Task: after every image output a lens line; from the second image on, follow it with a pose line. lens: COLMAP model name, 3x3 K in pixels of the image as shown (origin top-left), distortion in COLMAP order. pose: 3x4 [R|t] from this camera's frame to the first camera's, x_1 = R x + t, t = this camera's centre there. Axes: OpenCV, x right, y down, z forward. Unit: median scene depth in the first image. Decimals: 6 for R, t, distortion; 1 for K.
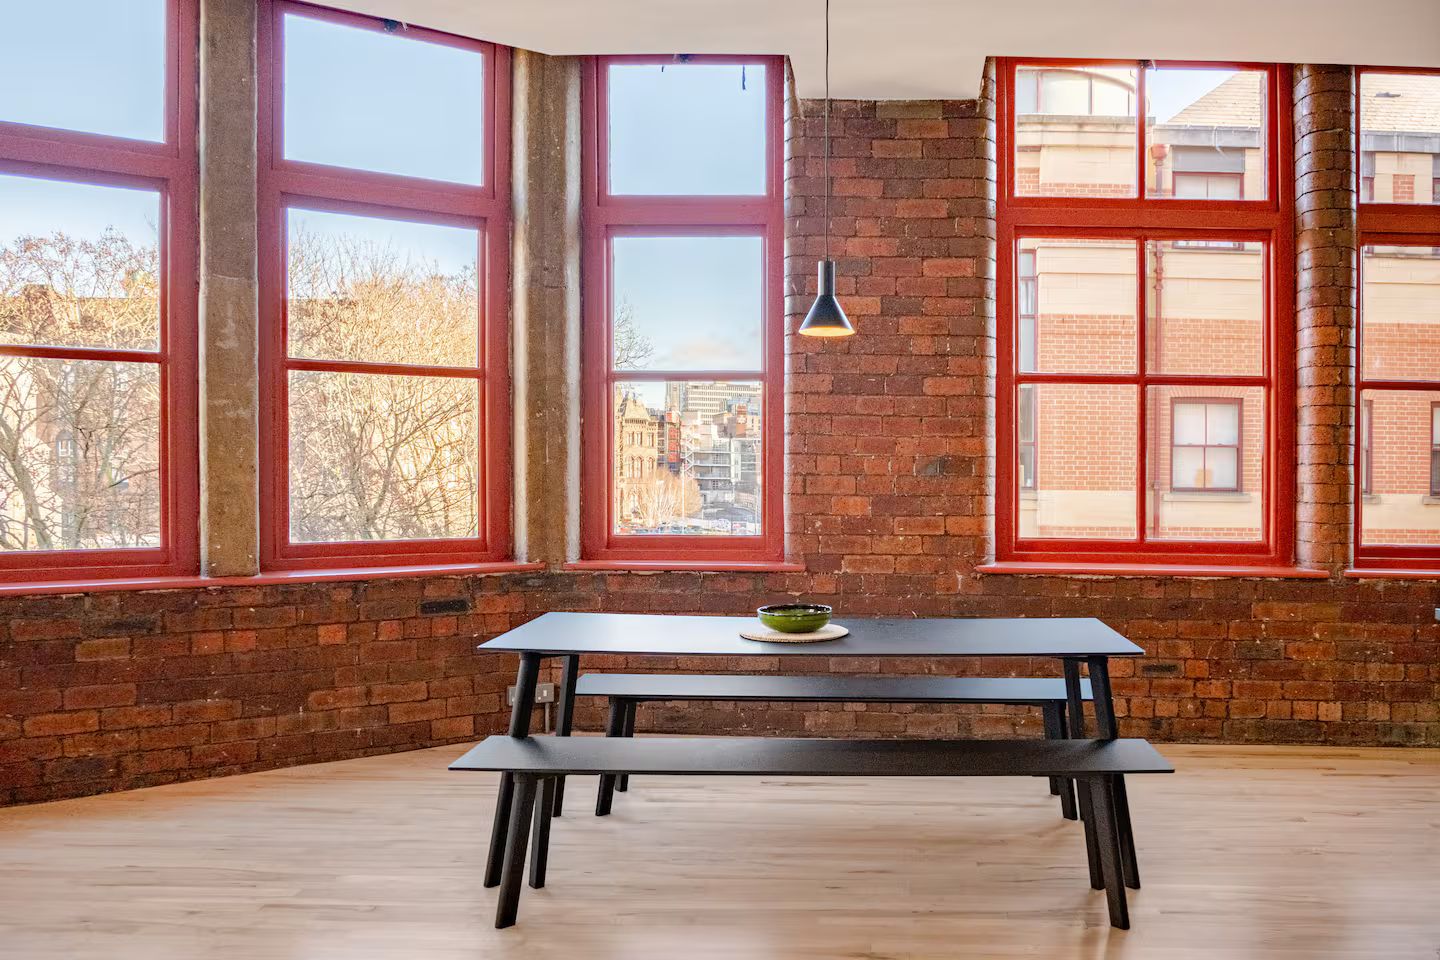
lens RADIAL K [[959.2, 0, 729.5], [0, 959.2, 462.7], [0, 0, 1]] dist [-0.013409, -0.003784]
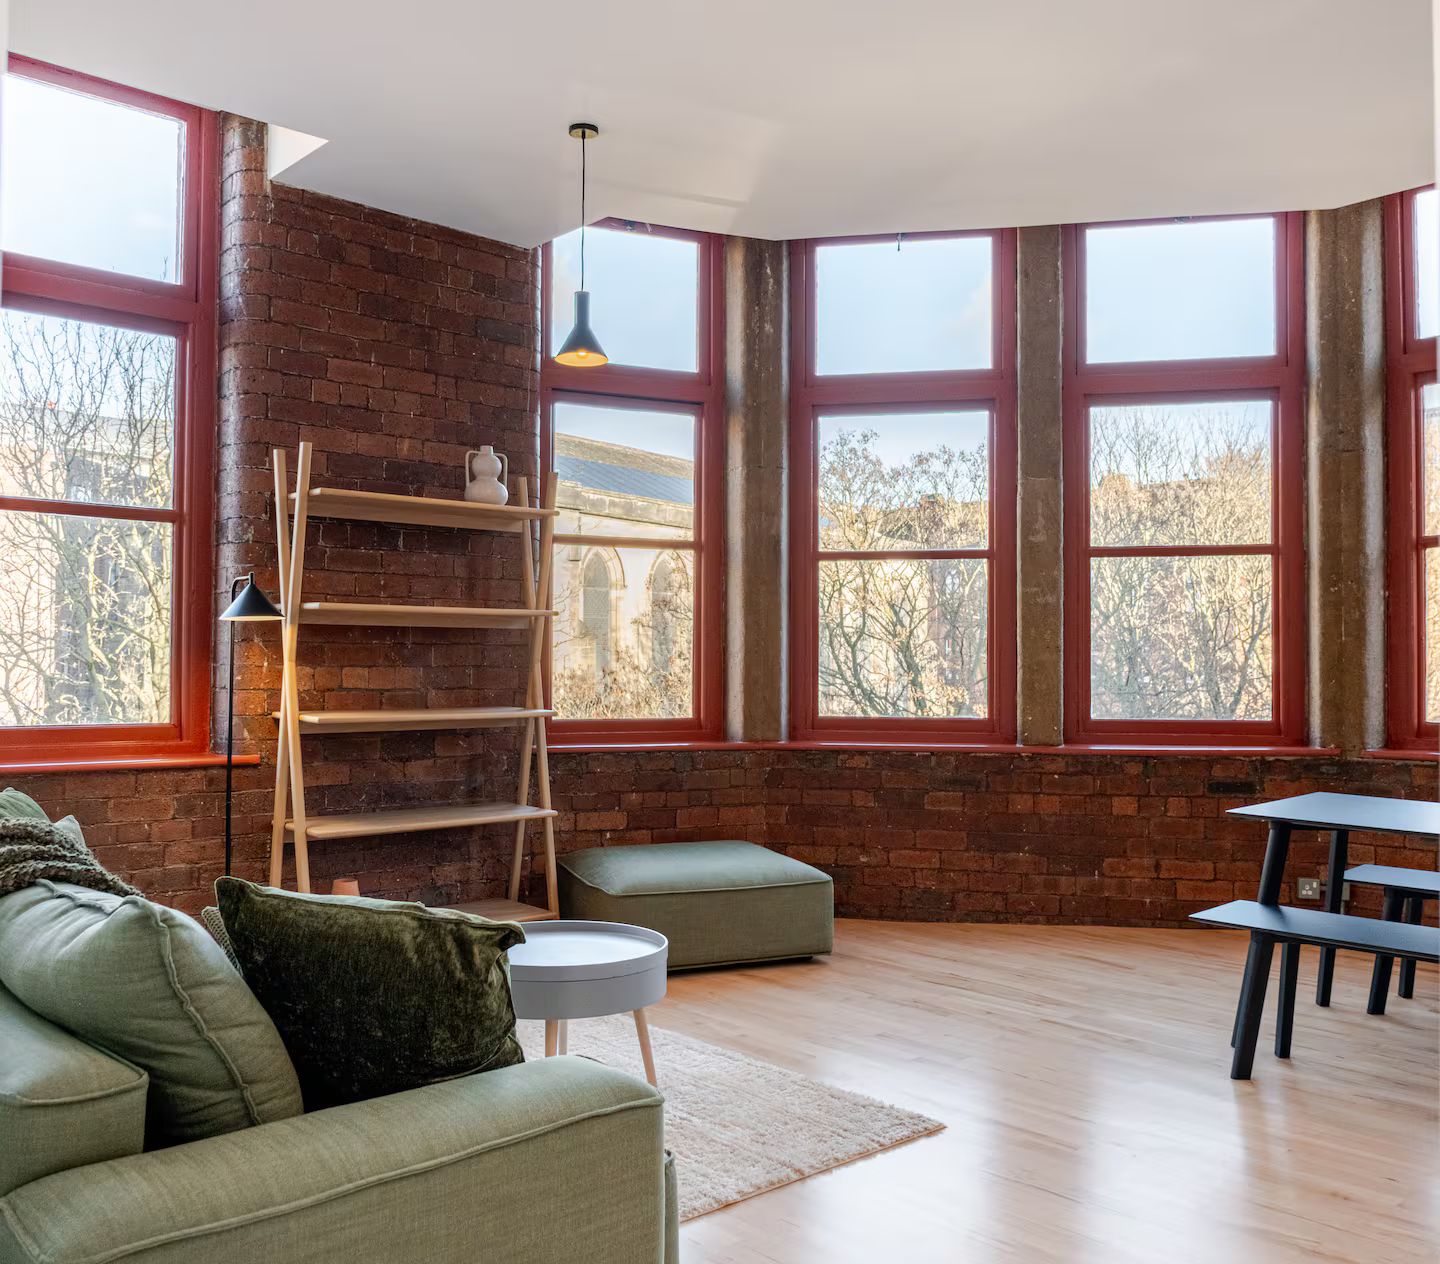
lens RADIAL K [[1338.8, 0, 721.1], [0, 1338.8, 640.3], [0, 0, 1]] dist [0.008690, 0.000000]
pose [[0.681662, -0.016765, -0.731475, 0.365218], [-0.012178, 0.999339, -0.034254, 0.054056], [0.731566, 0.032257, 0.681008, -0.336013]]
